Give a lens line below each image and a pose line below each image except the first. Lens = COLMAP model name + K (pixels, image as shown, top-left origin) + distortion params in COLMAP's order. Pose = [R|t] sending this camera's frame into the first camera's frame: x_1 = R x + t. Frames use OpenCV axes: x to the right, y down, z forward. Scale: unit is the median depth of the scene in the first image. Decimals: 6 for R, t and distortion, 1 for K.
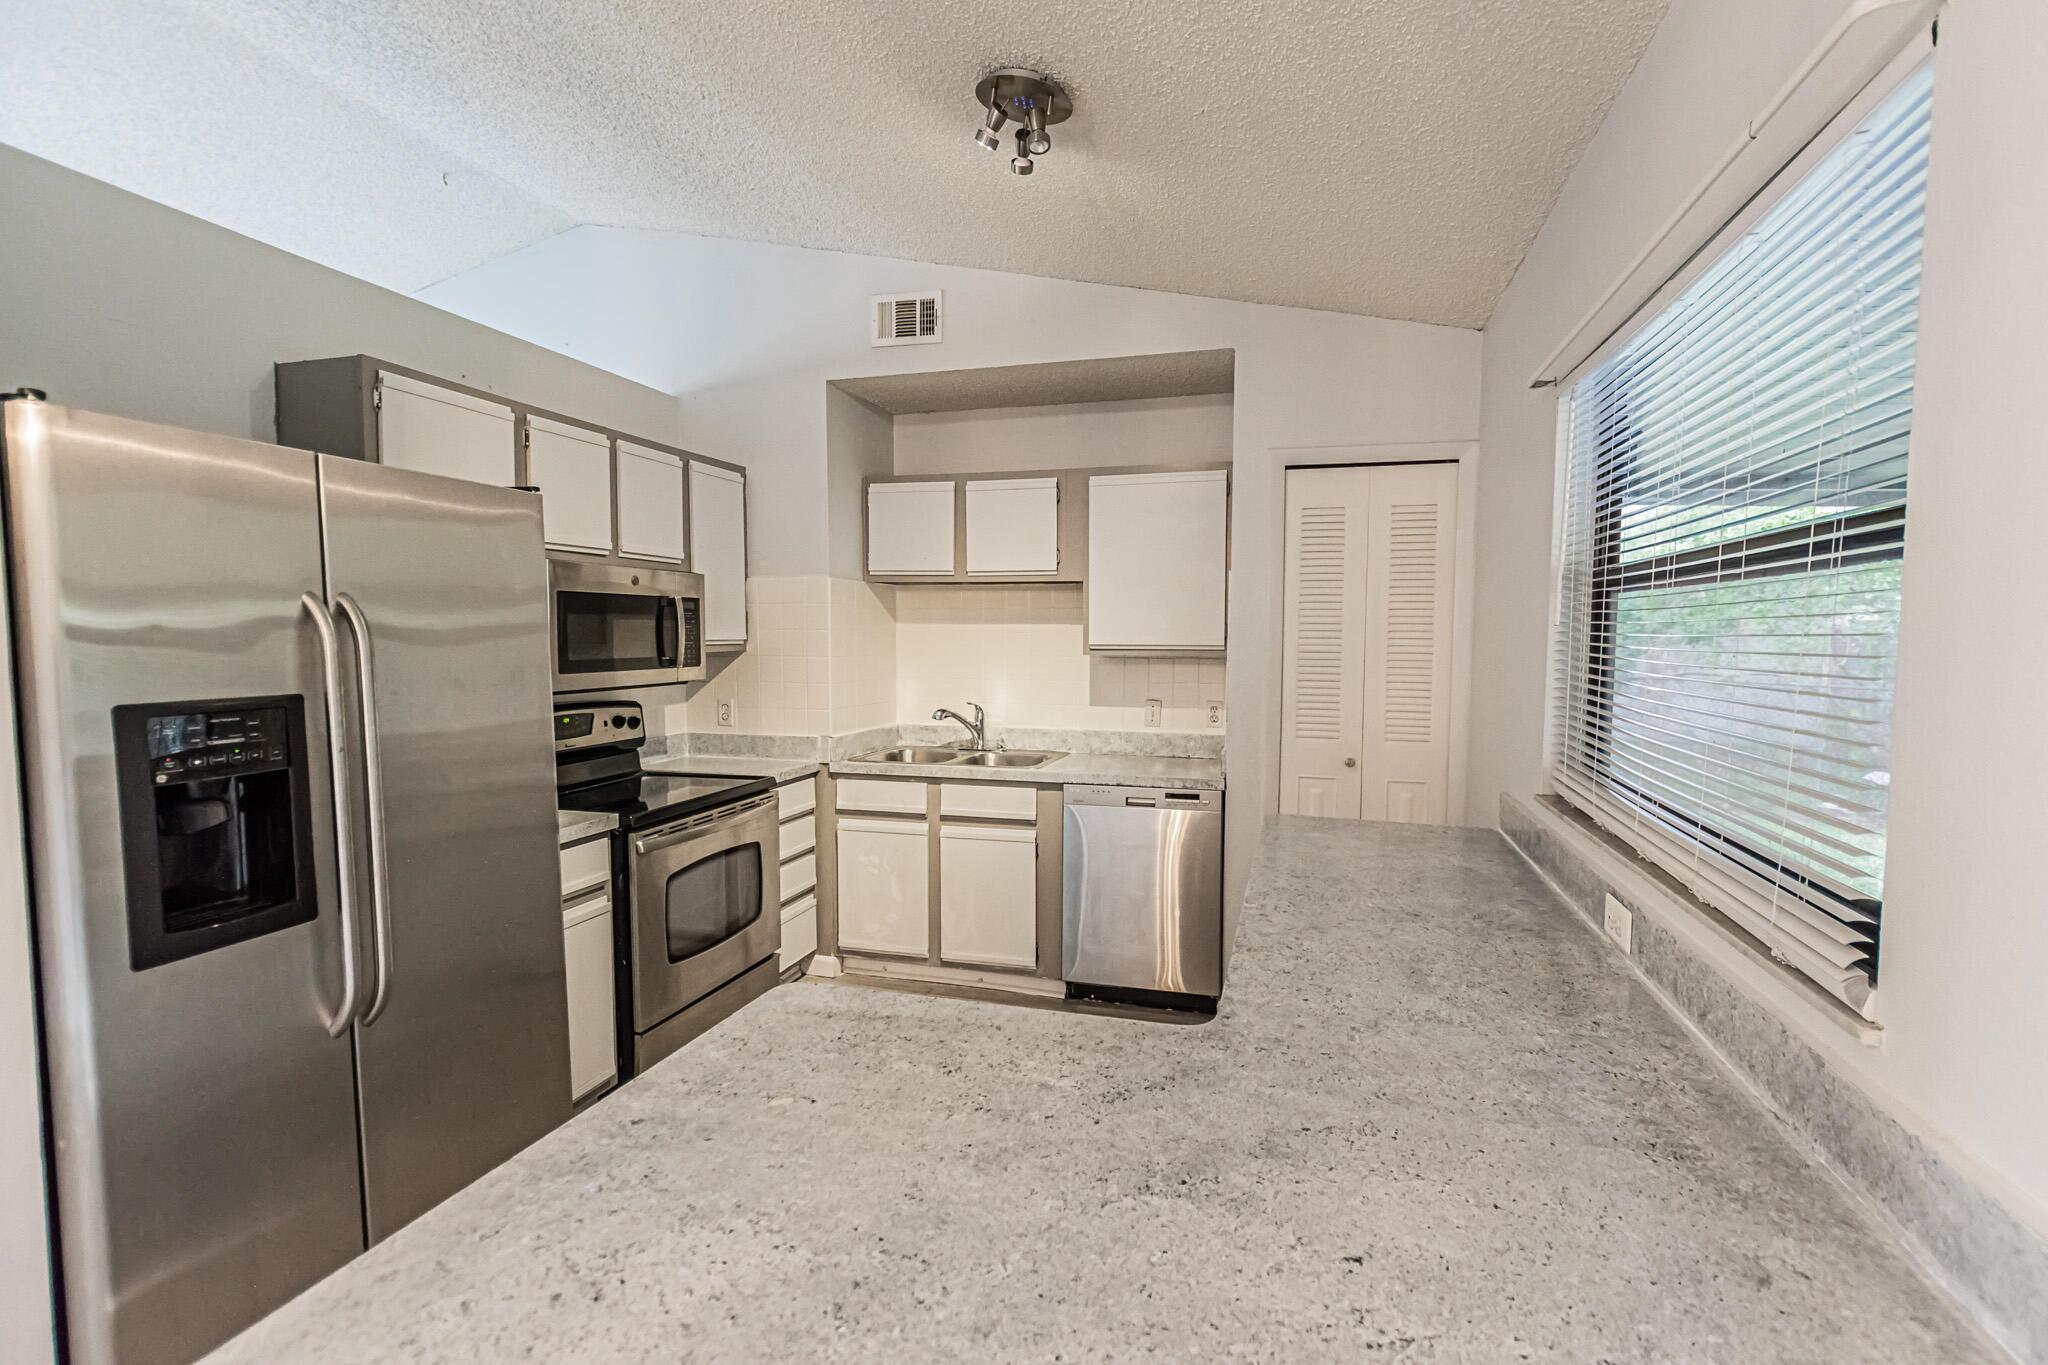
lens RADIAL K [[899.8, 0, 1034.8], [0, 899.8, 690.5], [0, 0, 1]] dist [0.000276, -0.000450]
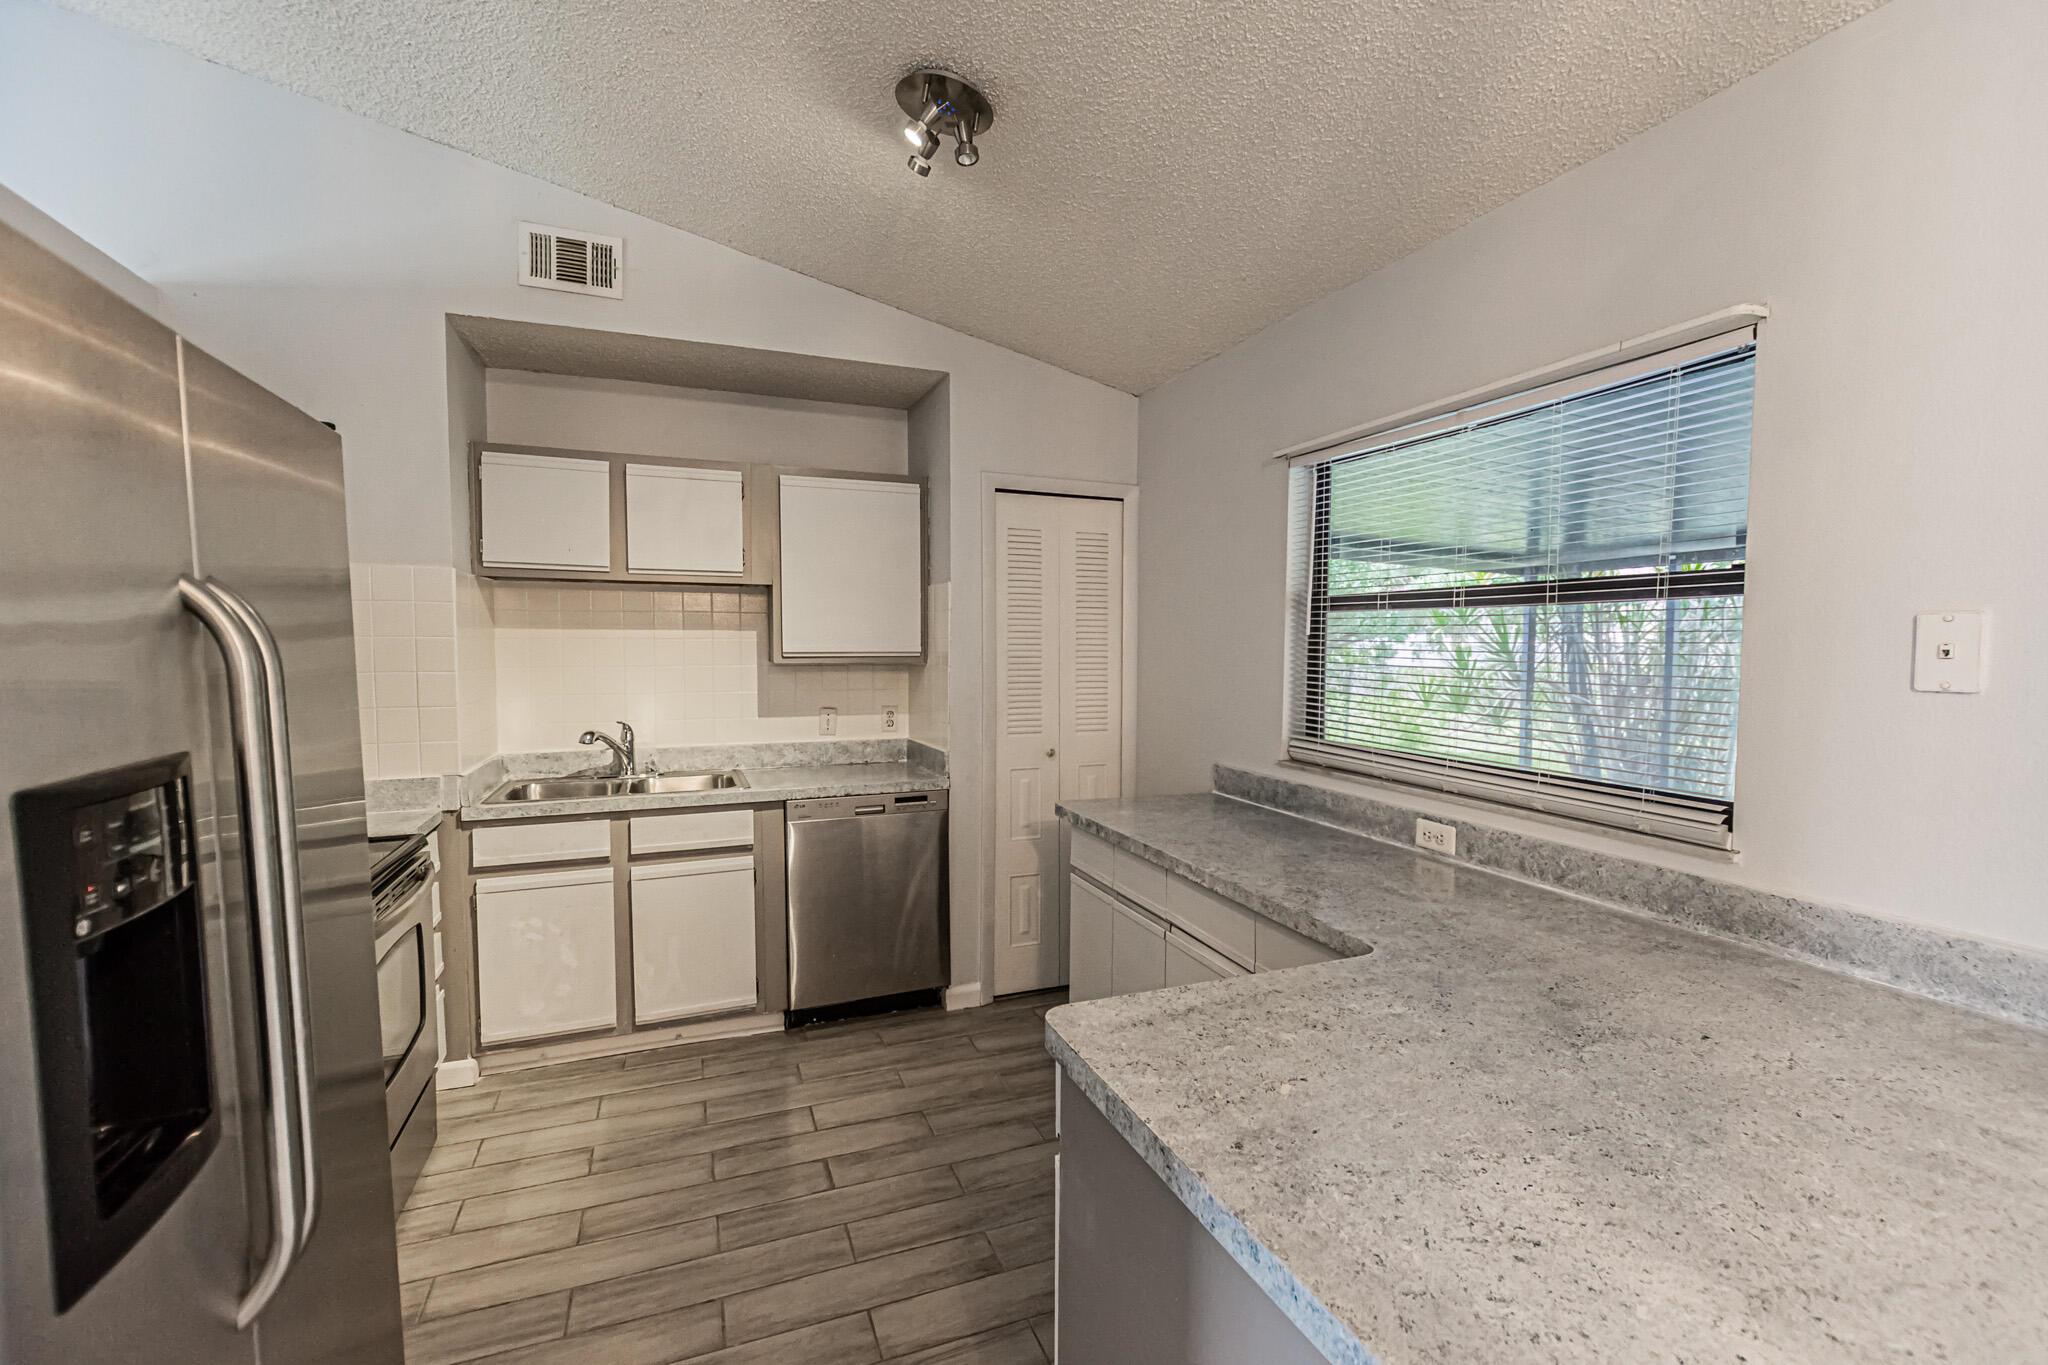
lens RADIAL K [[899.8, 0, 1025.3], [0, 899.8, 690.1], [0, 0, 1]] dist [0.000276, -0.000450]
pose [[0.792087, -0.035049, 0.609401, -0.330014], [0.038935, 0.999218, 0.006861, -0.008309], [-0.609165, 0.018293, 0.792833, 0.098317]]
